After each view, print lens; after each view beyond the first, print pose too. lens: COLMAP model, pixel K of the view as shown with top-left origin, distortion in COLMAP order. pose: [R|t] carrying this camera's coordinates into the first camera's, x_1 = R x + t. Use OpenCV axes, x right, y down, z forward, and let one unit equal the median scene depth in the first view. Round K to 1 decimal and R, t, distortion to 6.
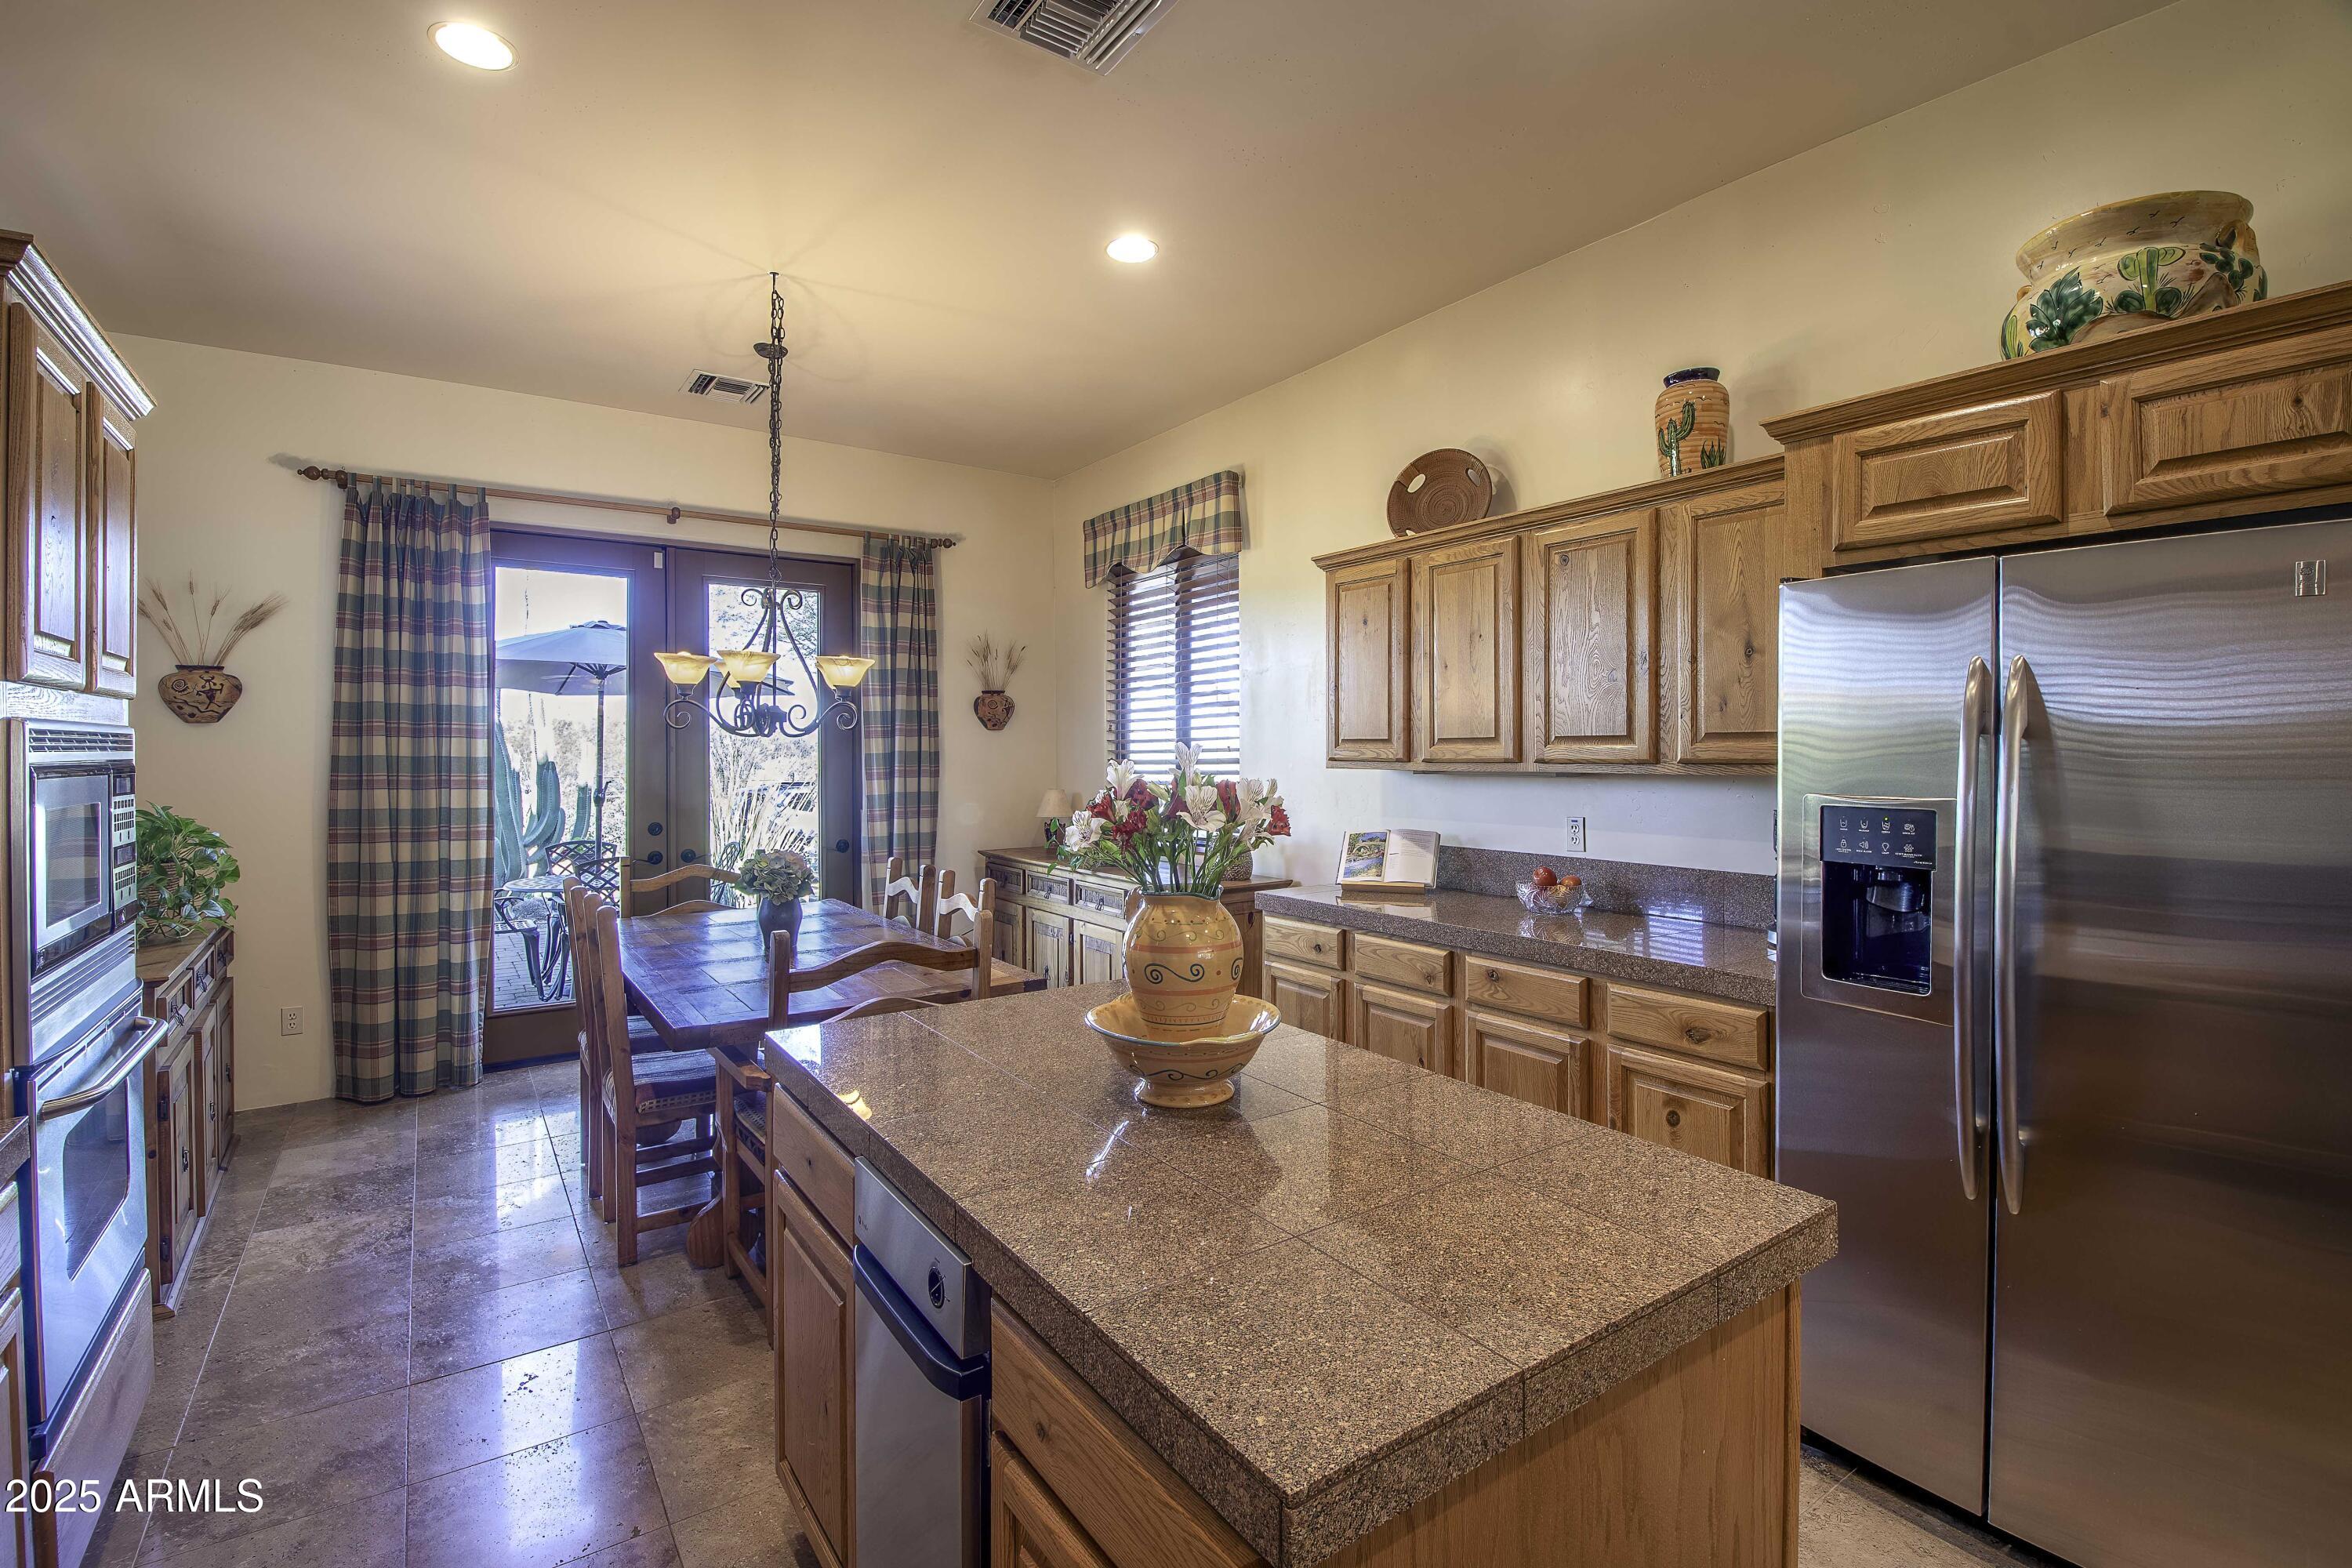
lens RADIAL K [[1074.7, 0, 1212.2], [0, 1074.7, 752.1], [0, 0, 1]] dist [-0.005259, -0.000756]
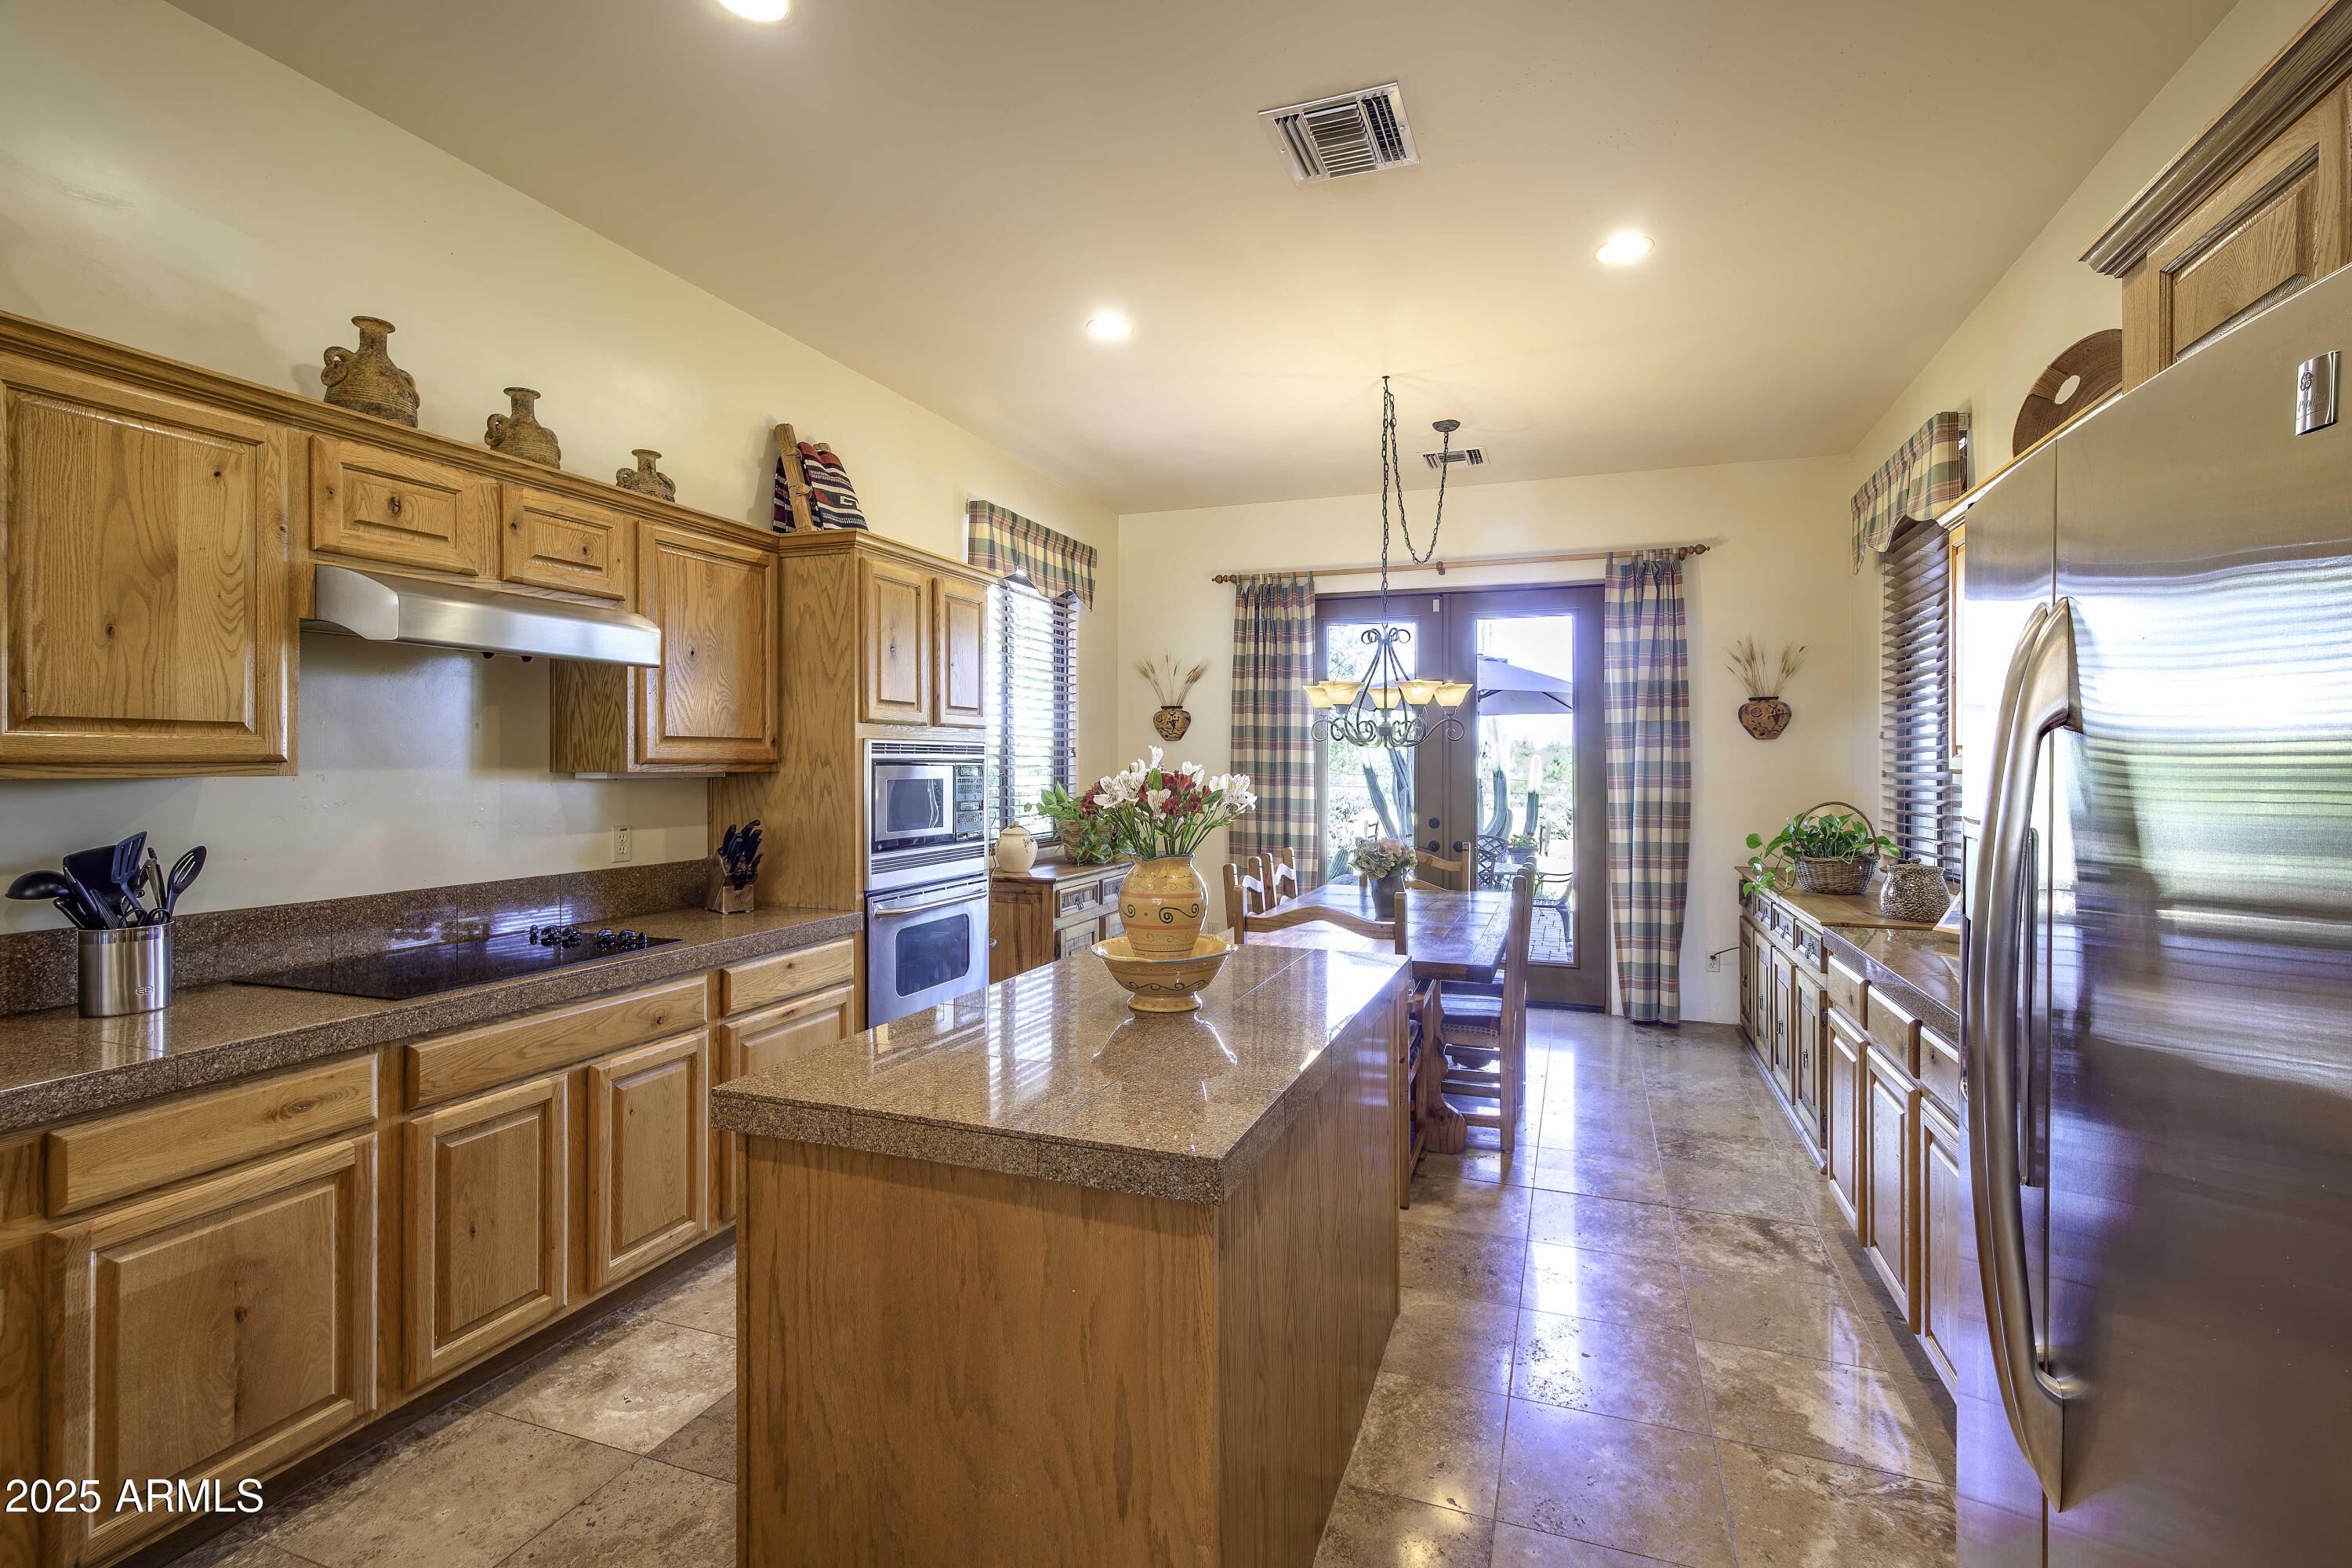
lens RADIAL K [[1074.7, 0, 1176.0], [0, 1074.7, 767.3], [0, 0, 1]] dist [-0.005259, -0.000756]
pose [[0.544894, 0.008042, -0.838467, 0.396115], [-0.010335, 0.999942, 0.002874, 0.007685], [0.838441, 0.007099, 0.544945, 0.086797]]
